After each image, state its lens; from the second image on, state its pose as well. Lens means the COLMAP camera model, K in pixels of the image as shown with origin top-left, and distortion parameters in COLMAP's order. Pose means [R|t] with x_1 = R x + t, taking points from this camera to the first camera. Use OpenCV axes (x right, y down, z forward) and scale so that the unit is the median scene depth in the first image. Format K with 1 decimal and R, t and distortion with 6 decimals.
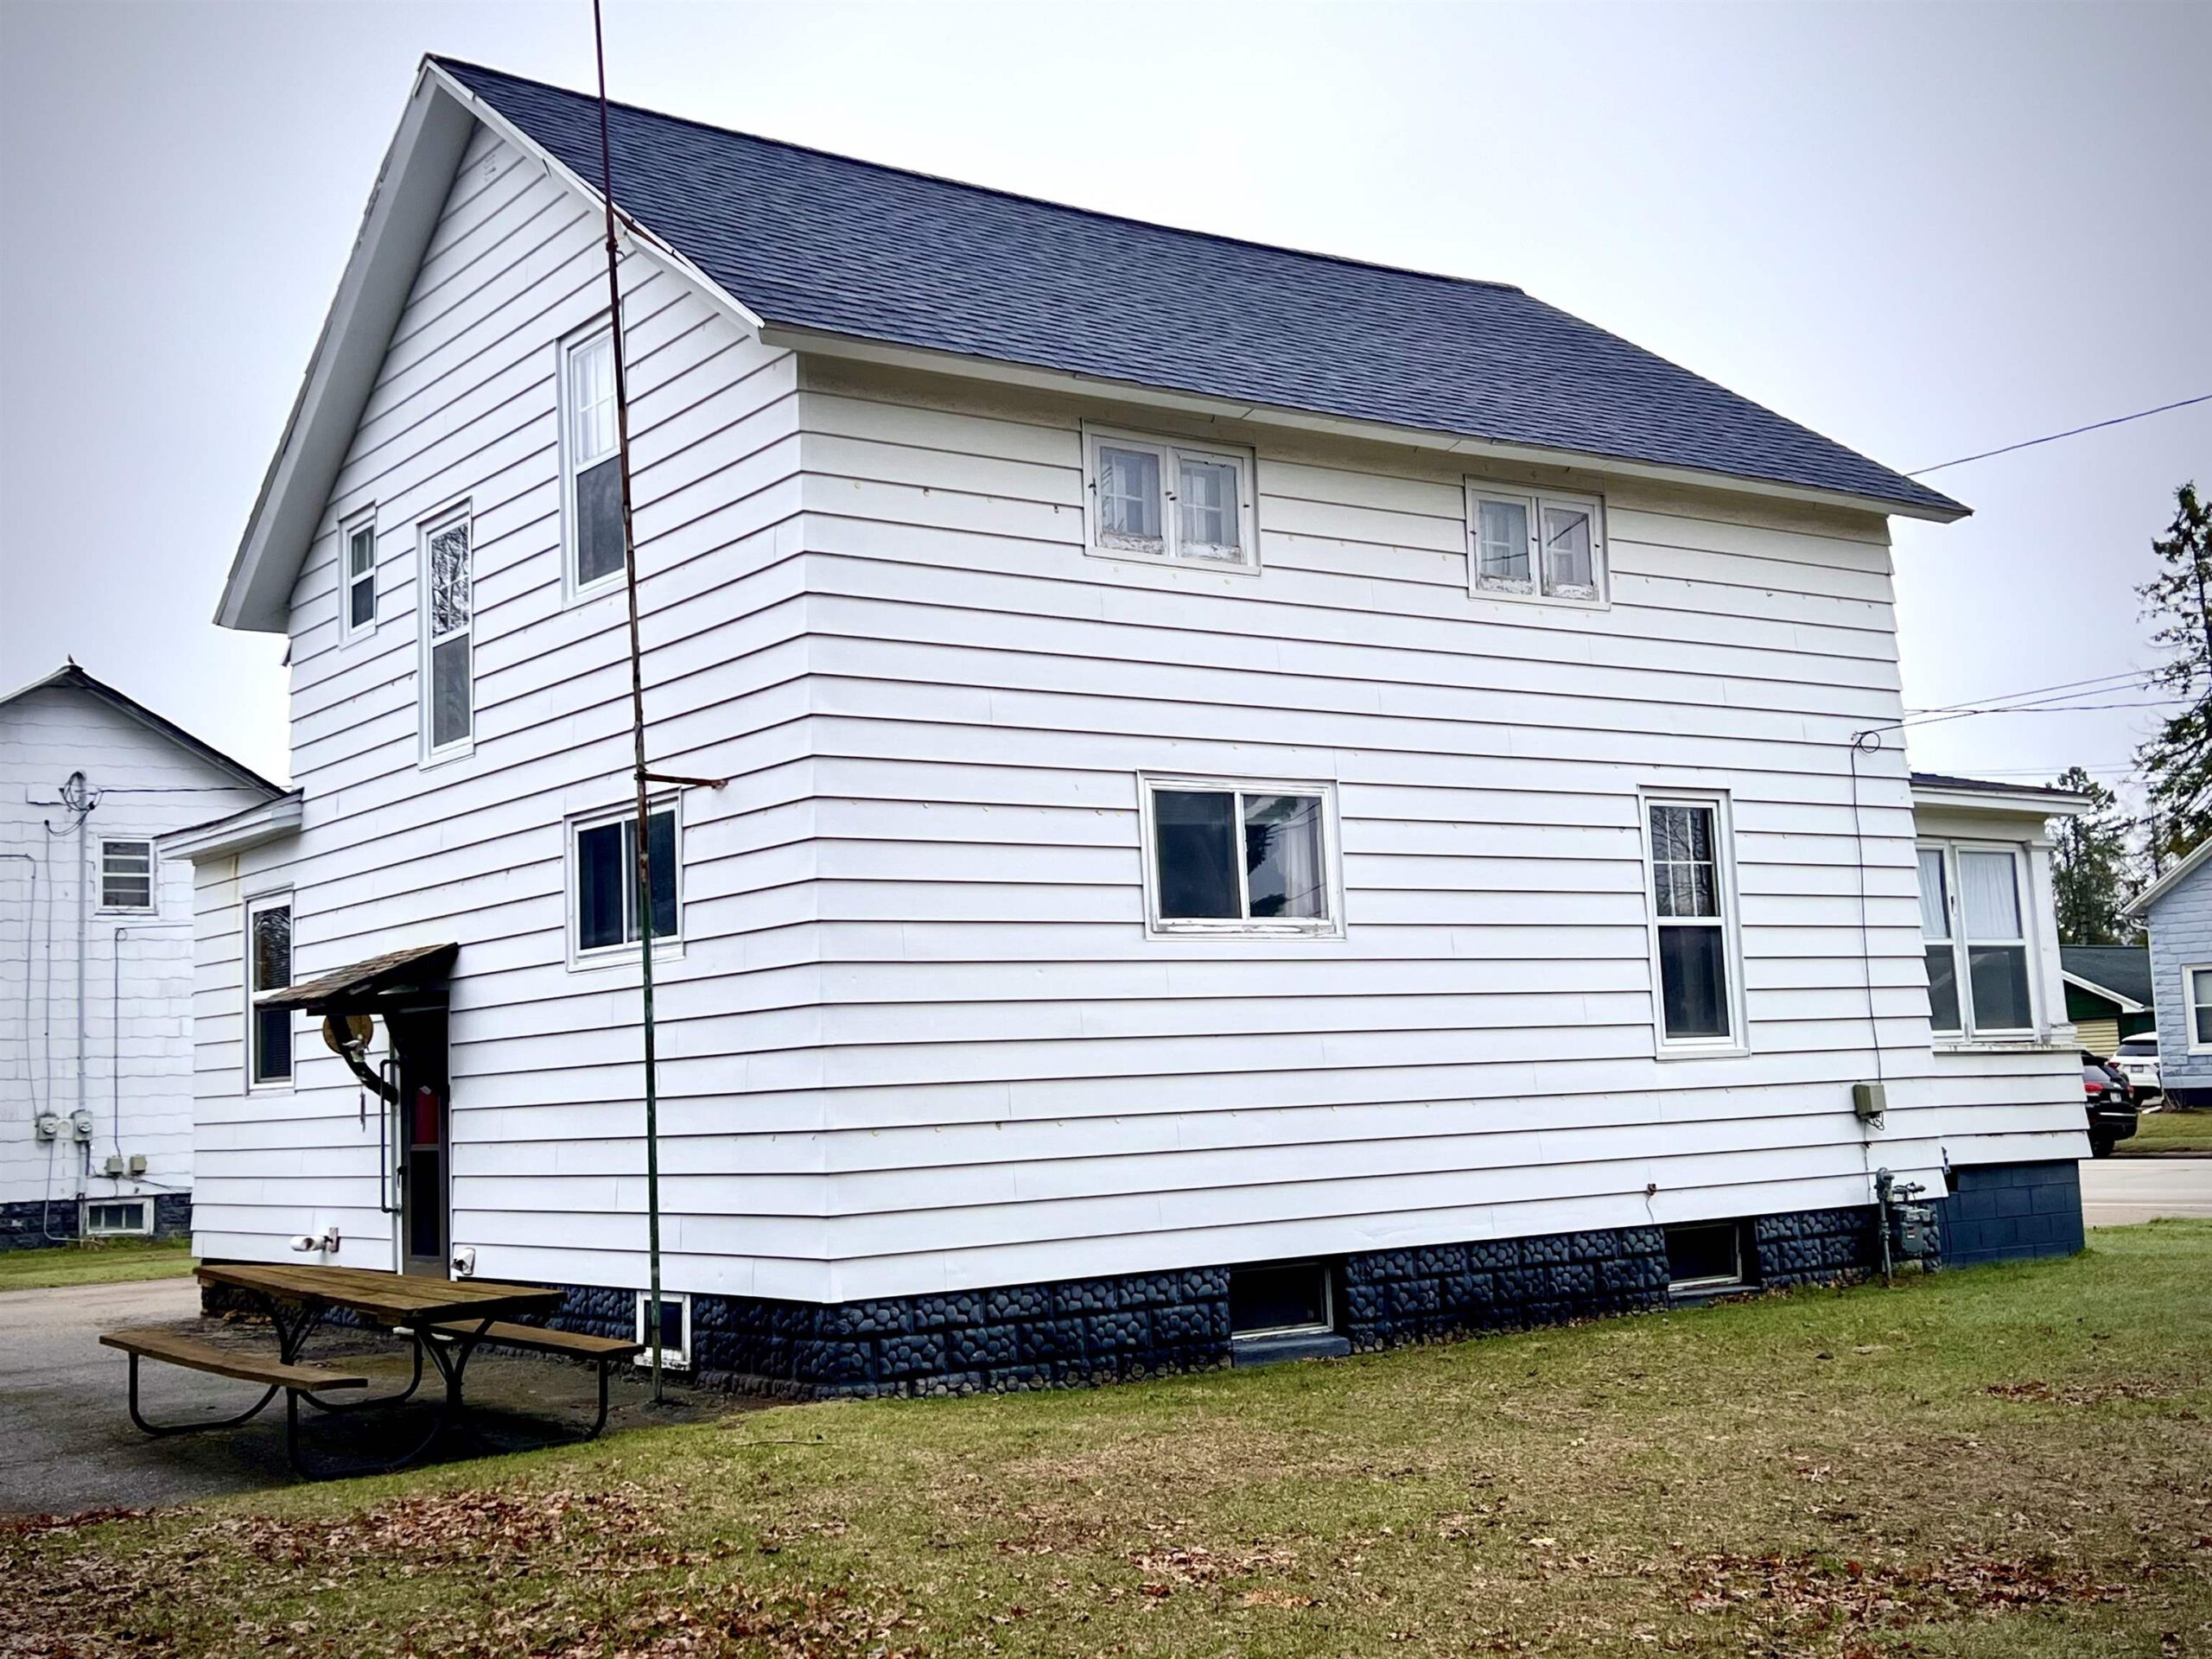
lens RADIAL K [[2587.8, 0, 1104.4], [0, 2587.8, 822.0], [0, 0, 1]] dist [0.027080, 0.000000]
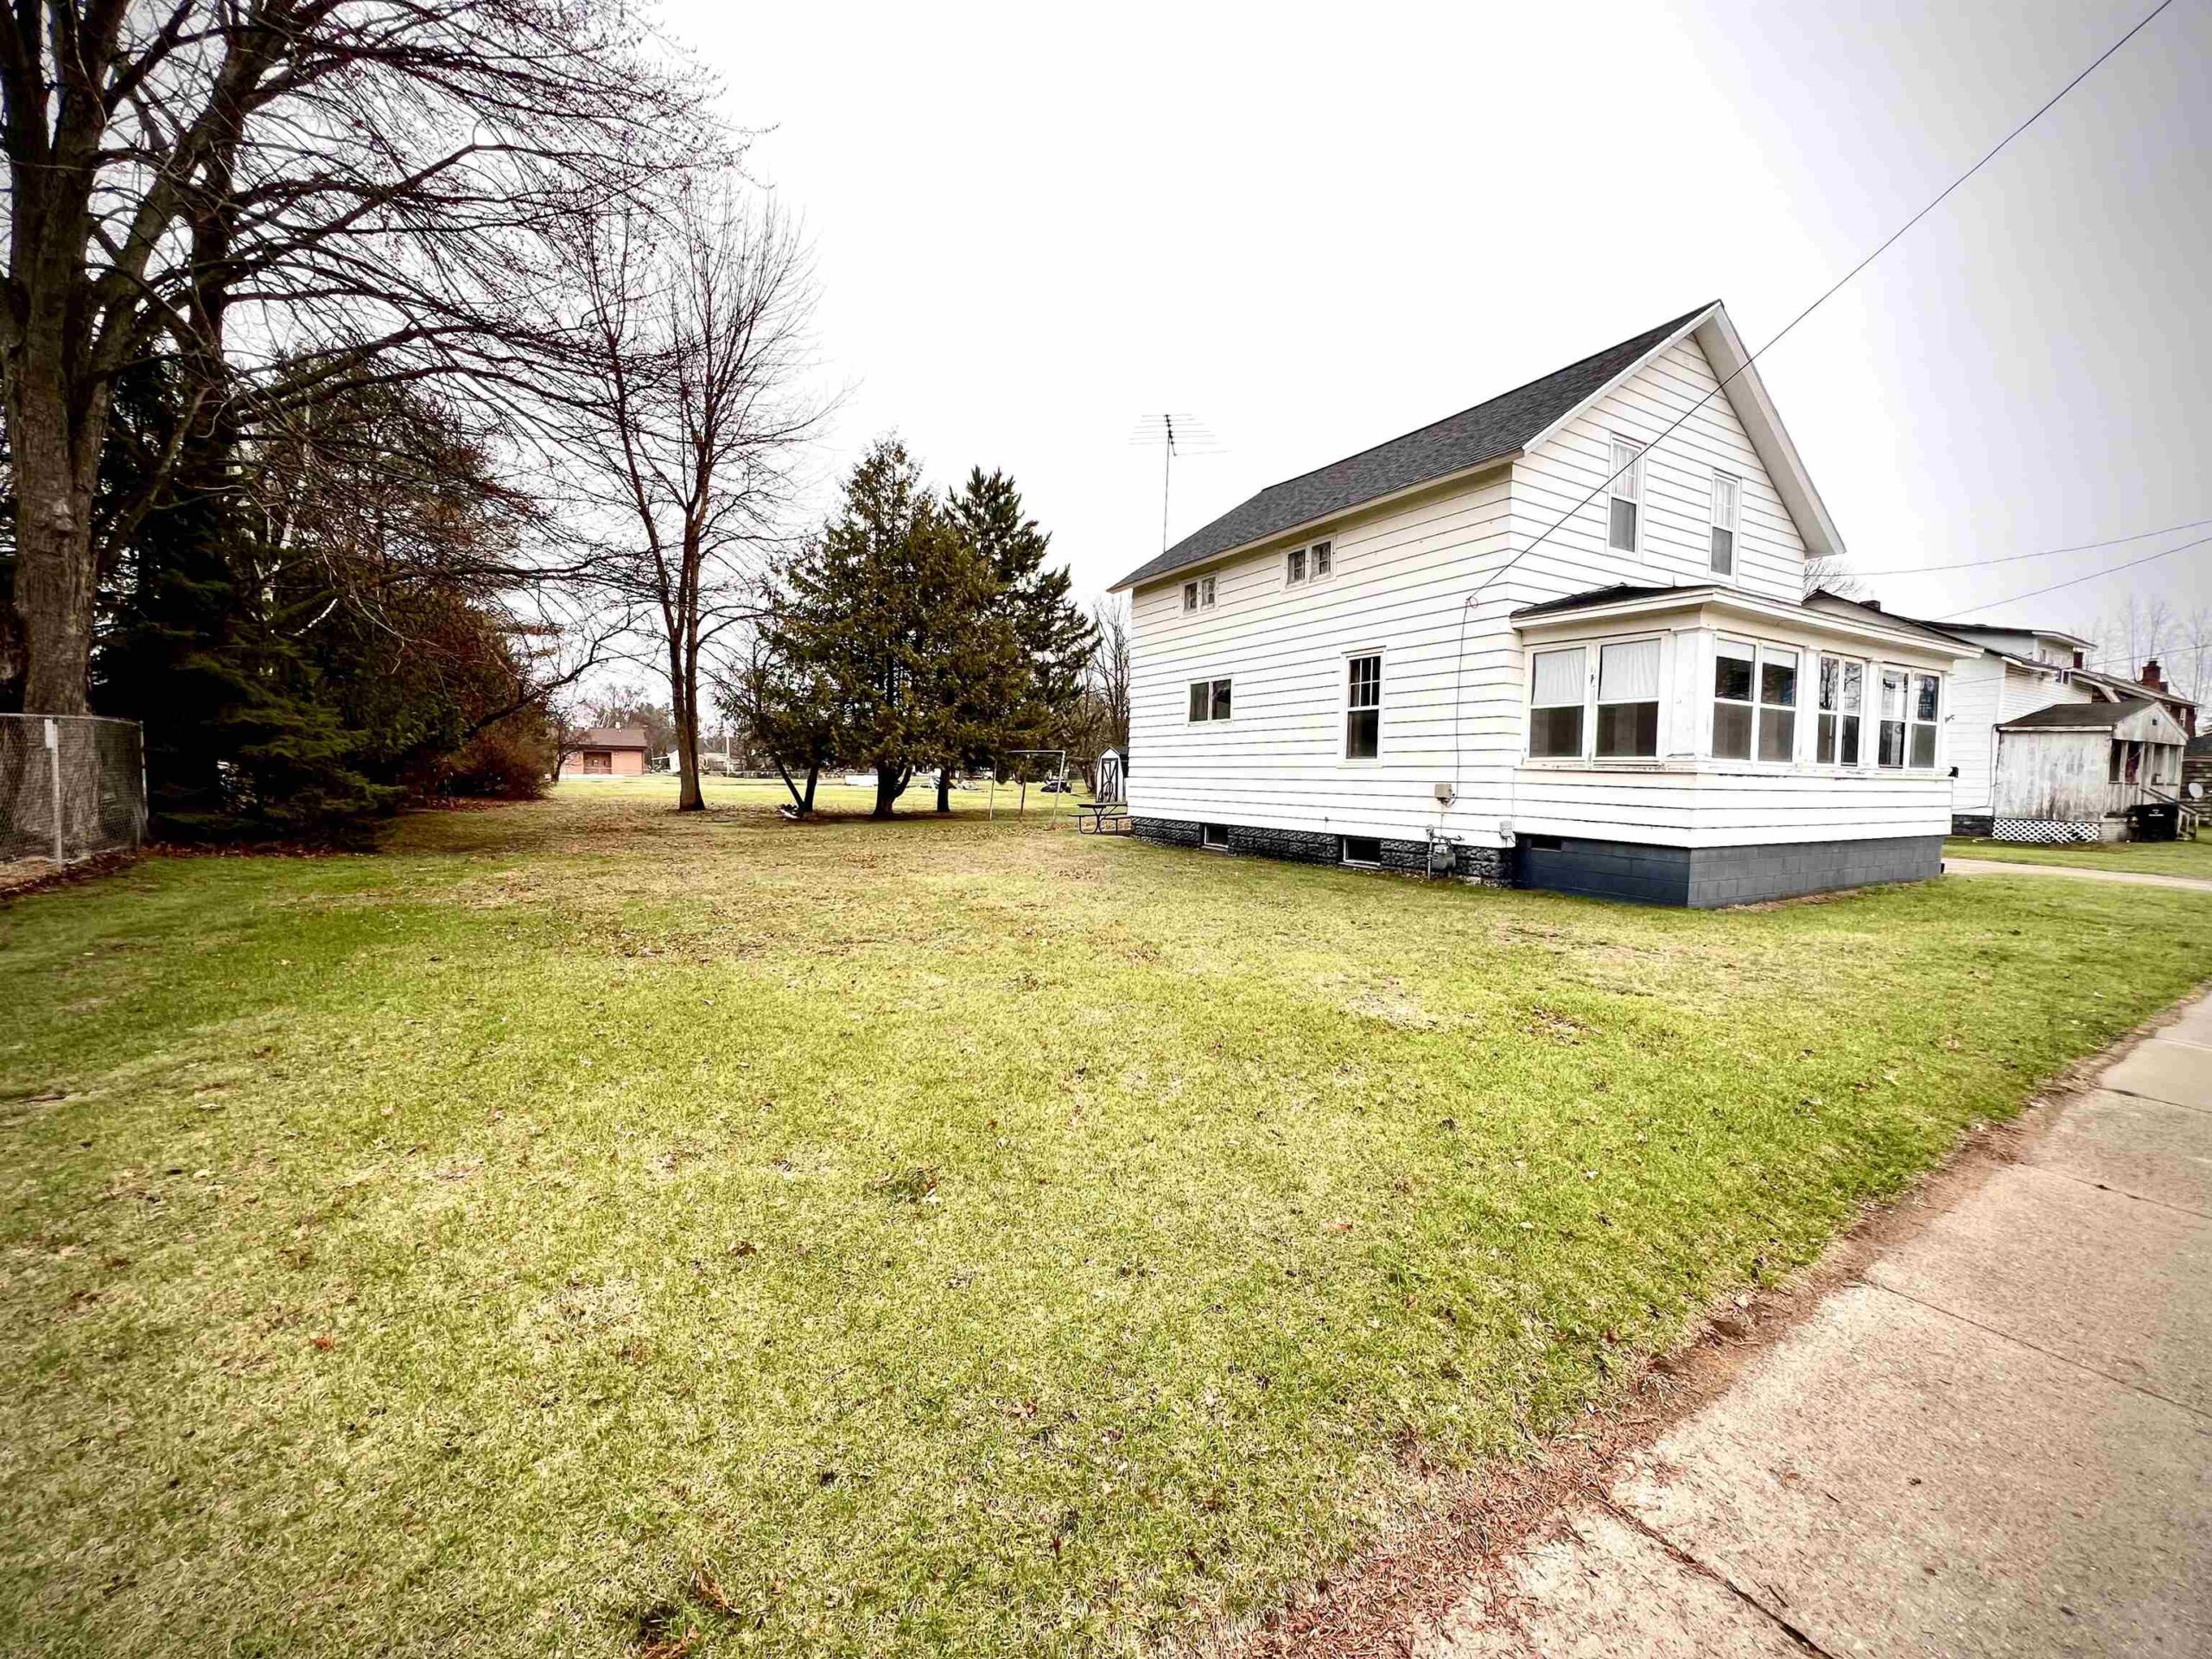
lens RADIAL K [[878.7, 0, 1092.4], [0, 878.7, 827.0], [0, 0, 1]] dist [-0.000447, 0.000596]
pose [[-0.108249, 0.099015, -0.989181, 1.022128], [0.093558, 0.991626, 0.089021, 0.050531], [0.989712, -0.082909, -0.116606, 0.835518]]
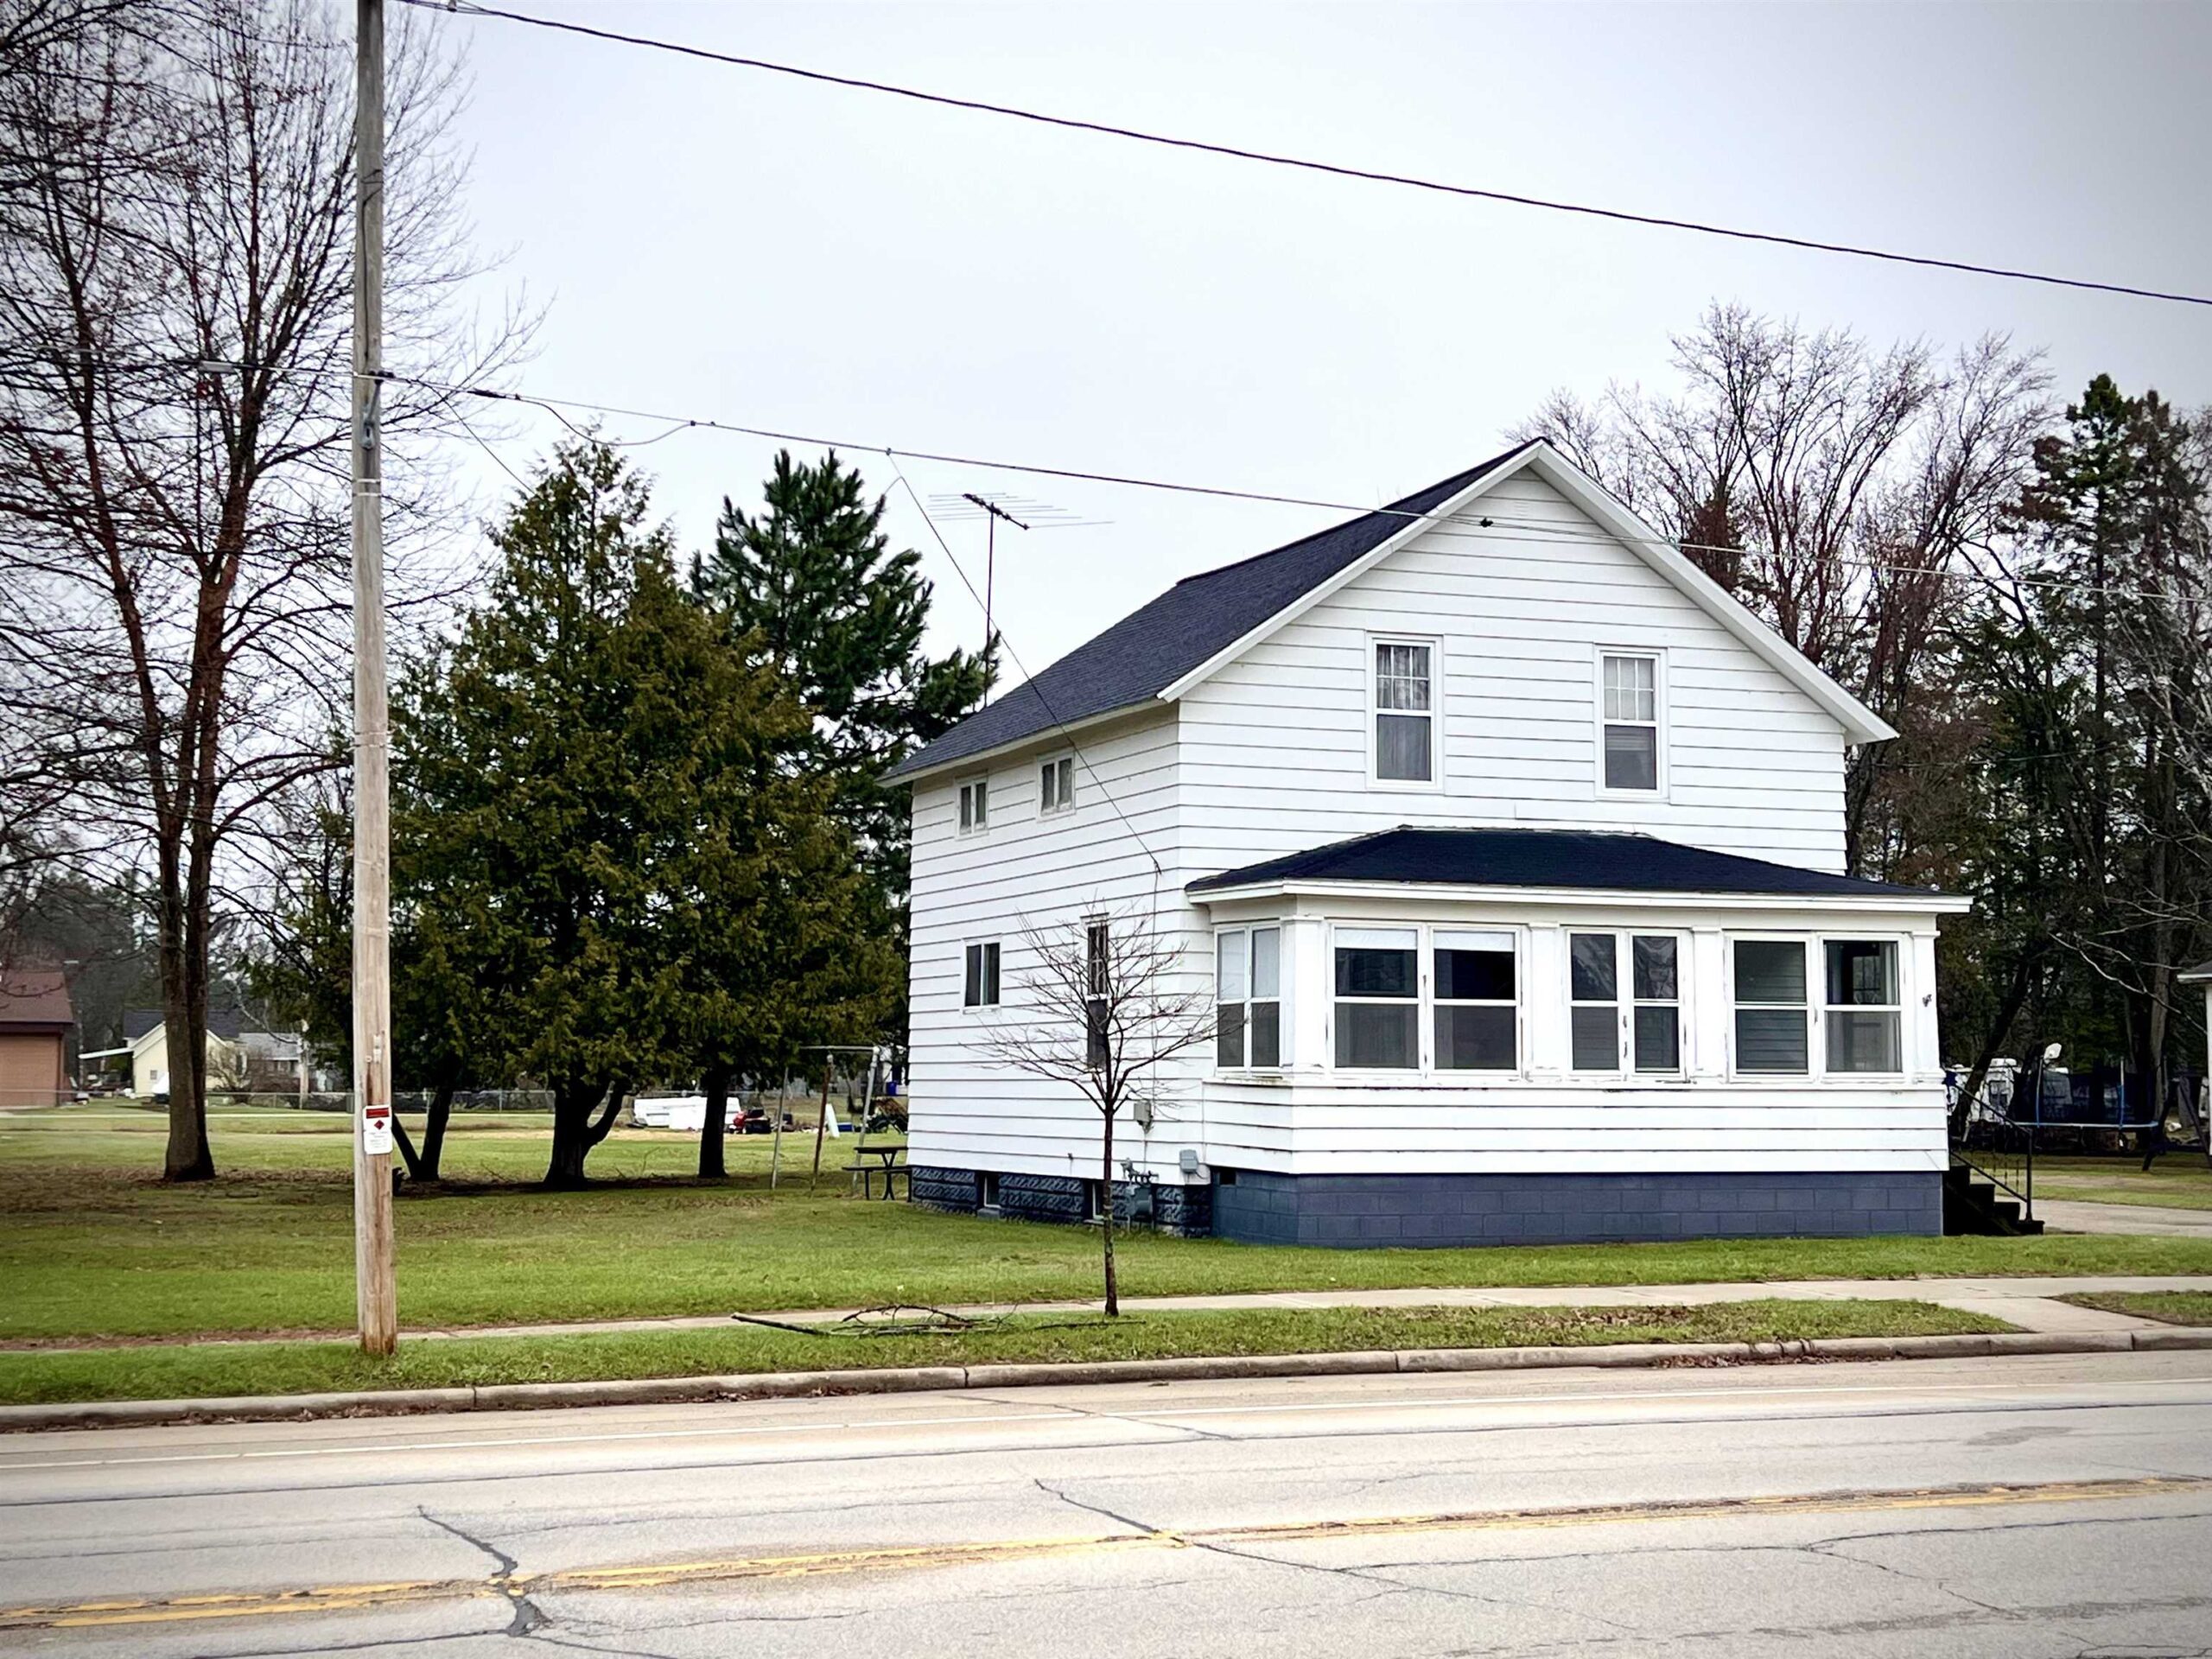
lens RADIAL K [[3185.9, 0, 1107.0], [0, 3185.9, 831.8], [0, 0, 1]] dist [0.132154, 0.000000]
pose [[-0.258721, -0.034160, -0.965348, 2.137399], [0.110460, 0.991772, -0.064699, 0.065127], [0.959616, -0.123371, -0.252819, 1.508747]]
